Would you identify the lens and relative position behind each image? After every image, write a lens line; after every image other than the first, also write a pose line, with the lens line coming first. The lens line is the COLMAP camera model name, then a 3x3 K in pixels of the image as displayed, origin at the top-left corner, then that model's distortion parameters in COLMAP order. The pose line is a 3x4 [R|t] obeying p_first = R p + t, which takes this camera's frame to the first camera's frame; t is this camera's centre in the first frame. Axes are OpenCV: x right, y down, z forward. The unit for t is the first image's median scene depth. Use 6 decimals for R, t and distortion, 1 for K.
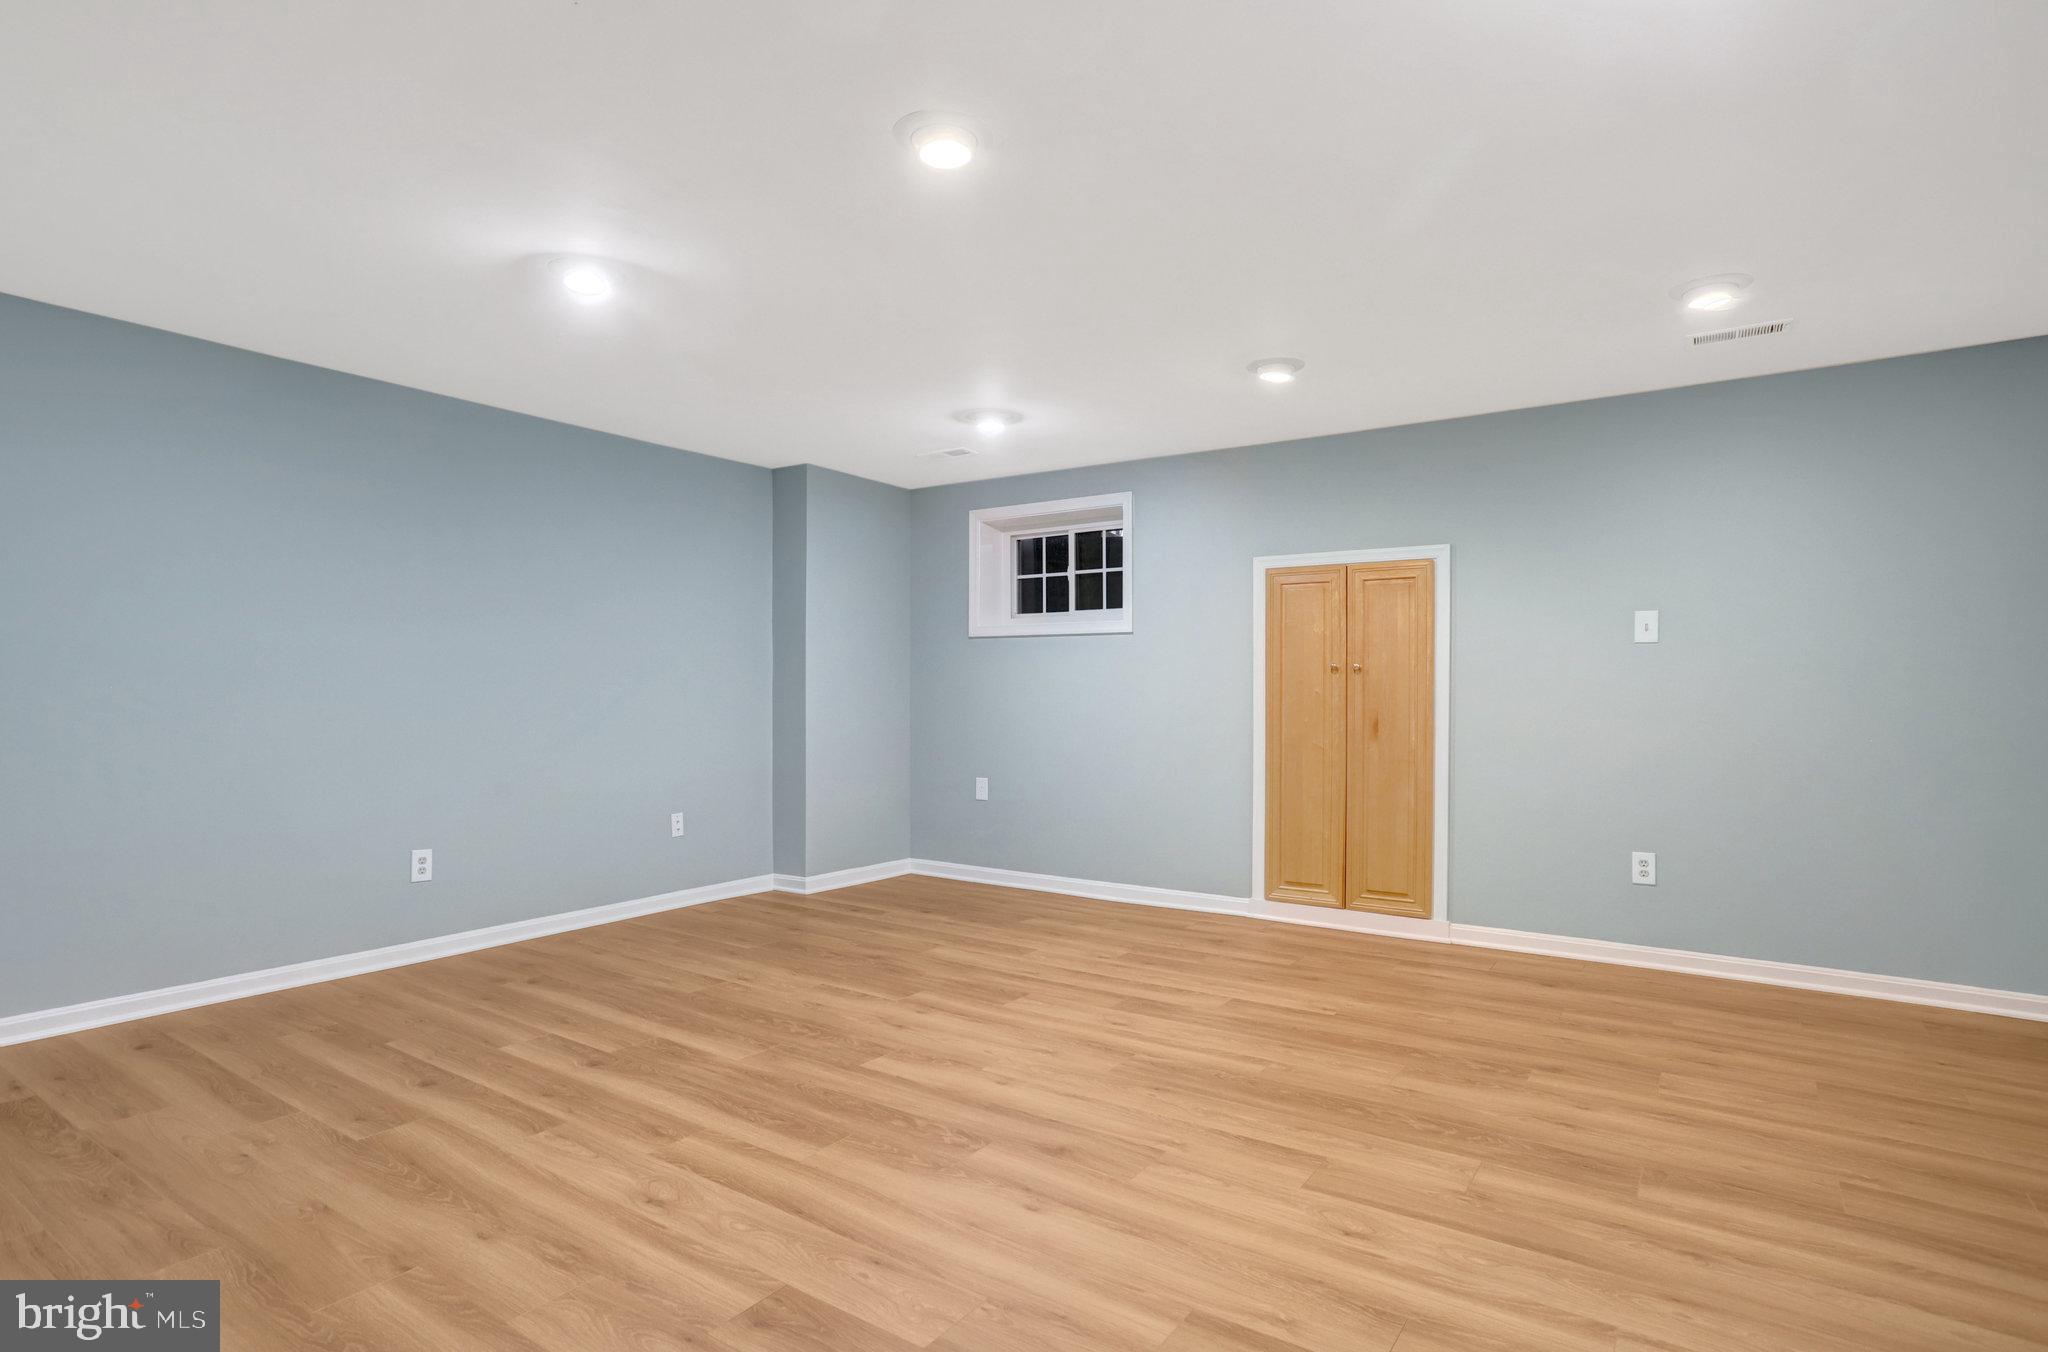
lens RADIAL K [[1044.5, 0, 1000.2], [0, 1044.5, 698.3], [0, 0, 1]] dist [-0.050544, 0.000626]
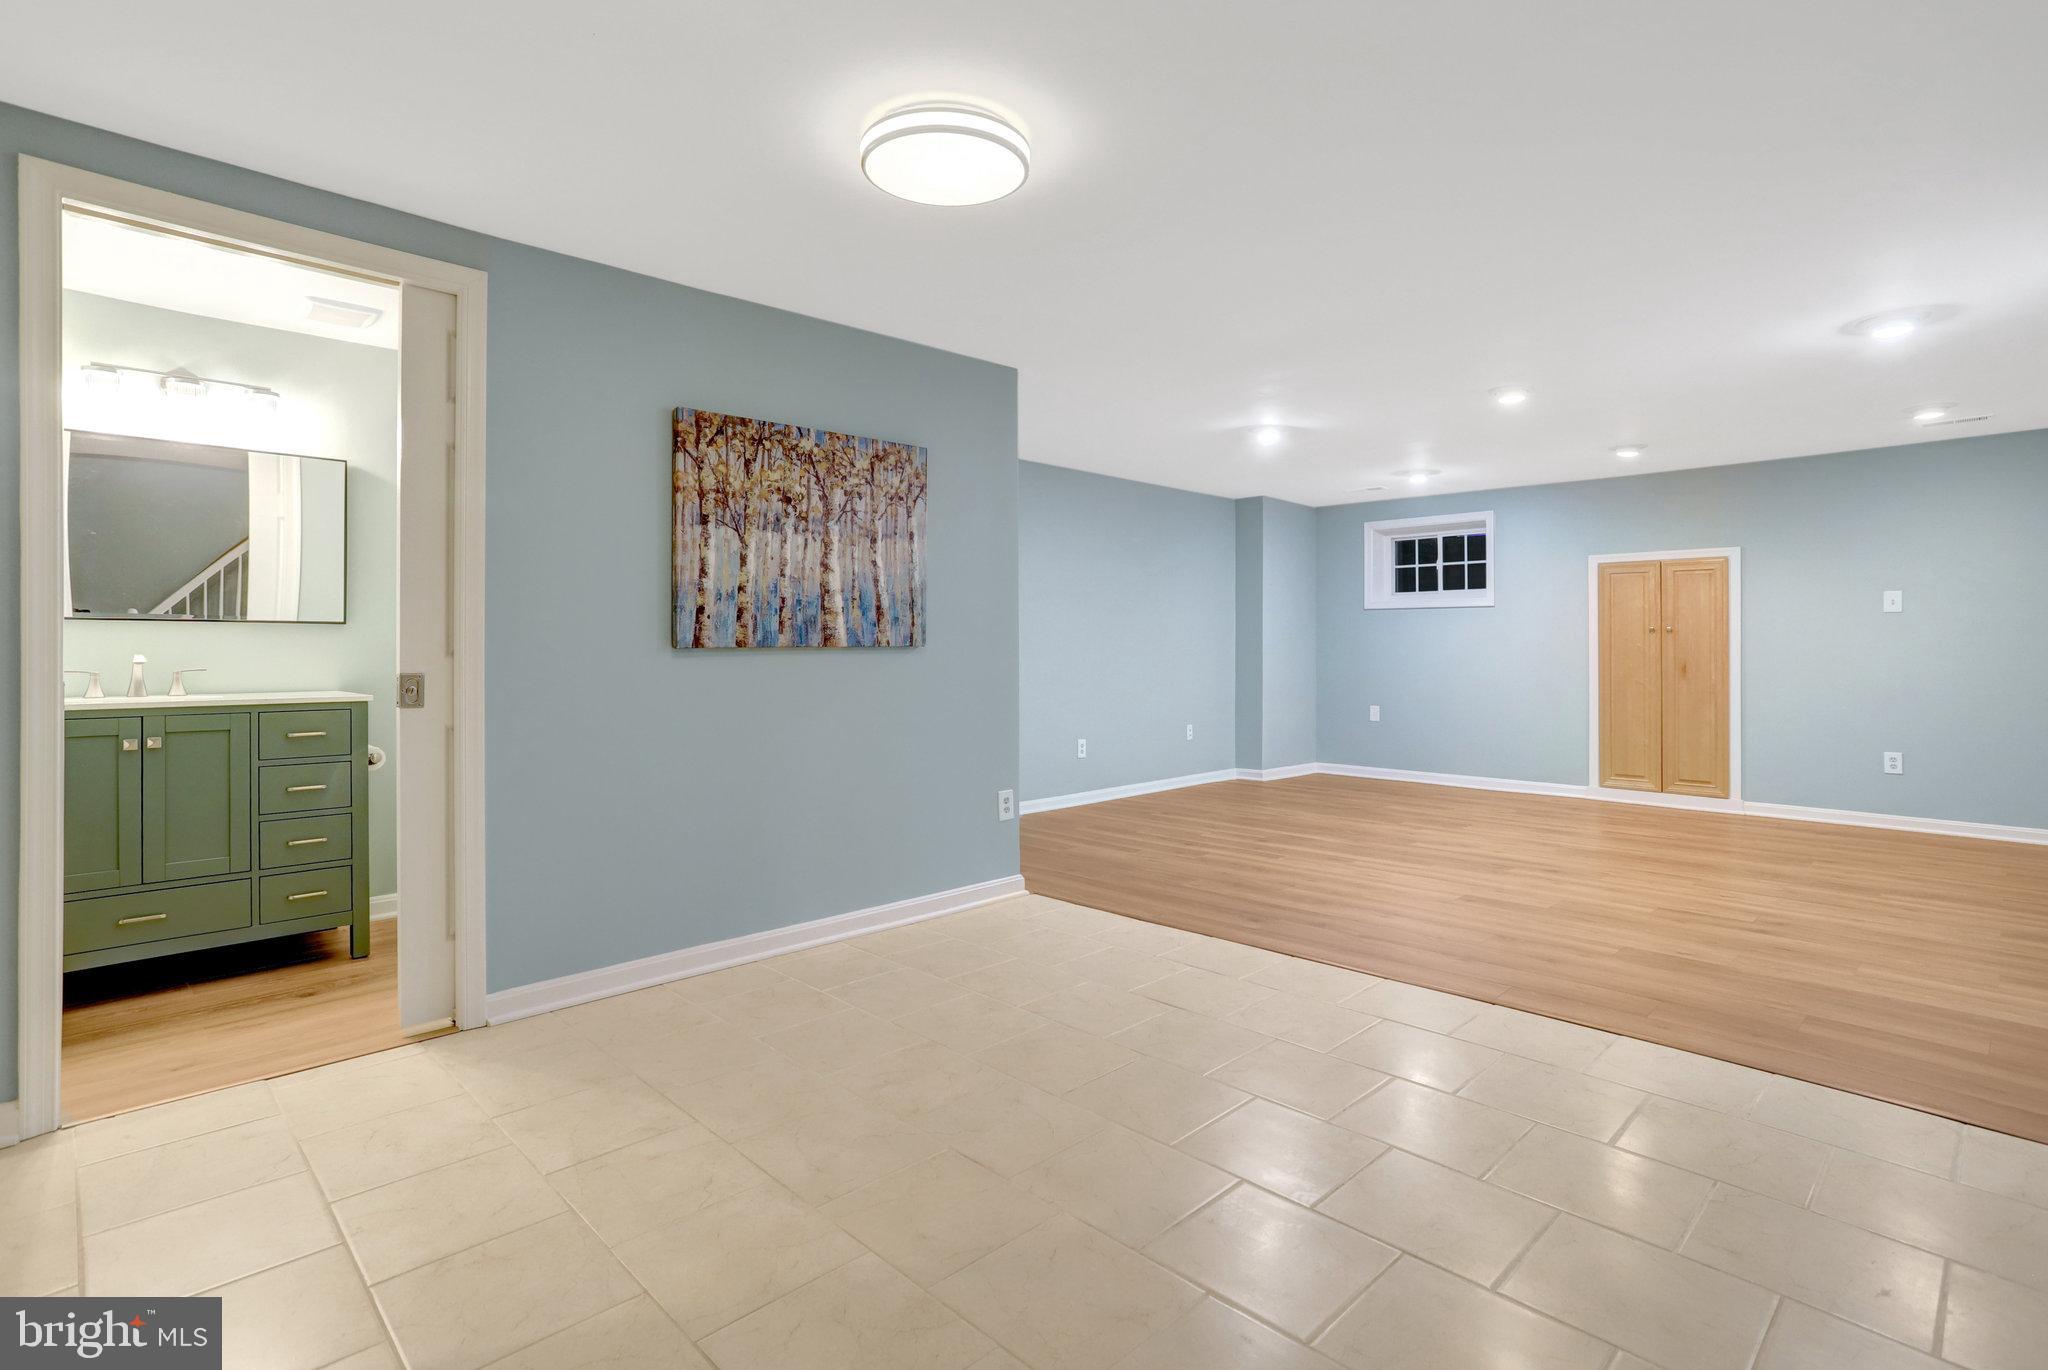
lens RADIAL K [[1006.0, 0, 1027.9], [0, 1006.0, 643.6], [0, 0, 1]] dist [0.002331, 0.001094]
pose [[0.982712, -0.005759, -0.185053, -0.306428], [0.004083, 0.999947, -0.009434, 0.000280], [0.185098, 0.008515, 0.982683, -0.616610]]
